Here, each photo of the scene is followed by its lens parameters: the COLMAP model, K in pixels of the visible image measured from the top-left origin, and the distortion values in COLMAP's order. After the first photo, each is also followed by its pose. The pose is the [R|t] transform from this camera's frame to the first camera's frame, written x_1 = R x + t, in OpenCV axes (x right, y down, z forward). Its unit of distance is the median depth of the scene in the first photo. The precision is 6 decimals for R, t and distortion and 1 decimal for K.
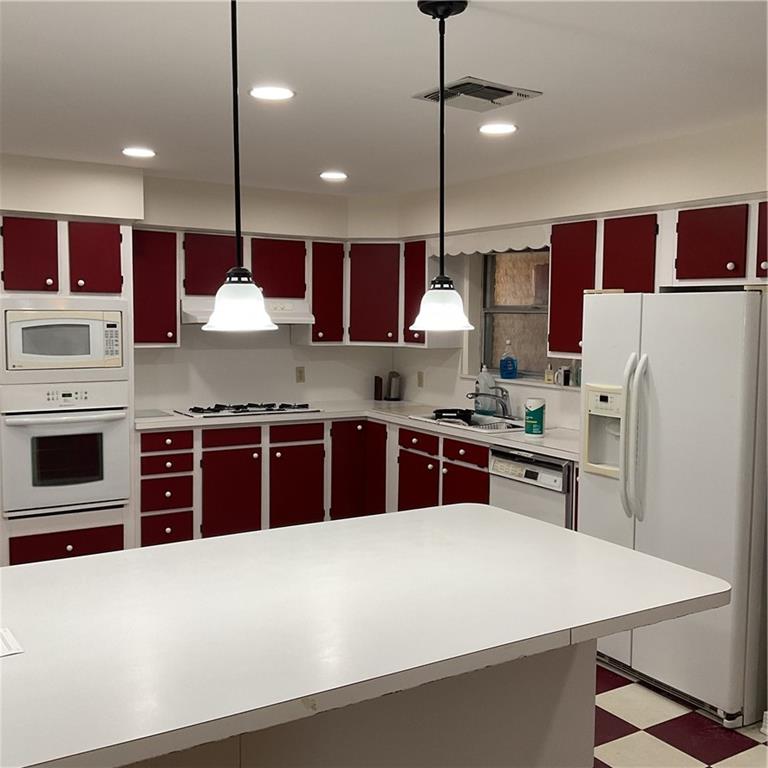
lens RADIAL K [[841.3, 0, 384.0], [0, 841.3, 384.0], [0, 0, 1]] dist [0.132749, -0.293172]
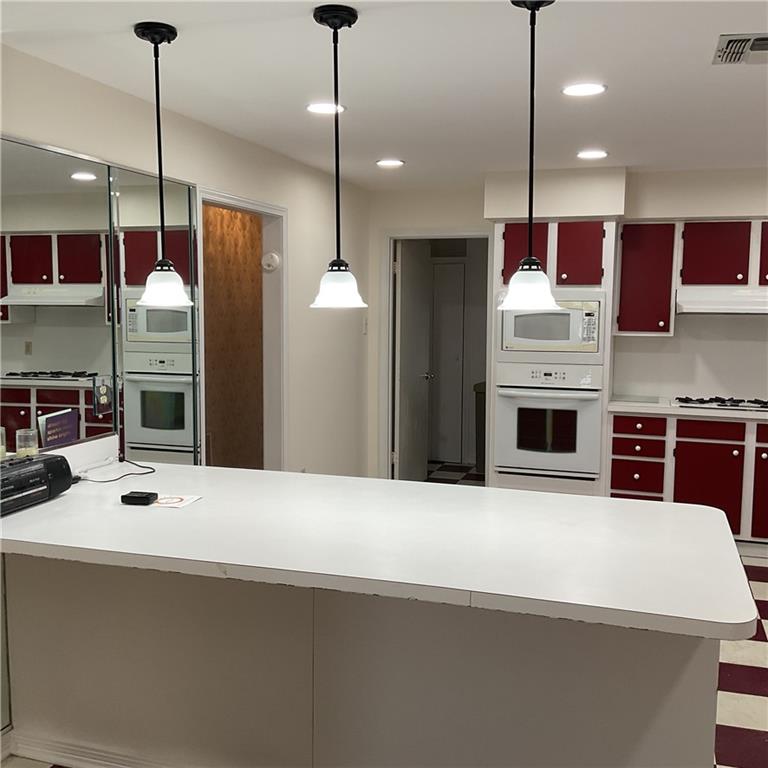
lens RADIAL K [[811.3, 0, 384.0], [0, 811.3, 384.0], [0, 0, 1]] dist [0.019649, 0.008862]
pose [[0.637135, 0.071919, -0.767390, 0.319840], [-0.064288, 0.997126, 0.040074, -0.003704], [0.768066, 0.023801, 0.639928, 0.124260]]
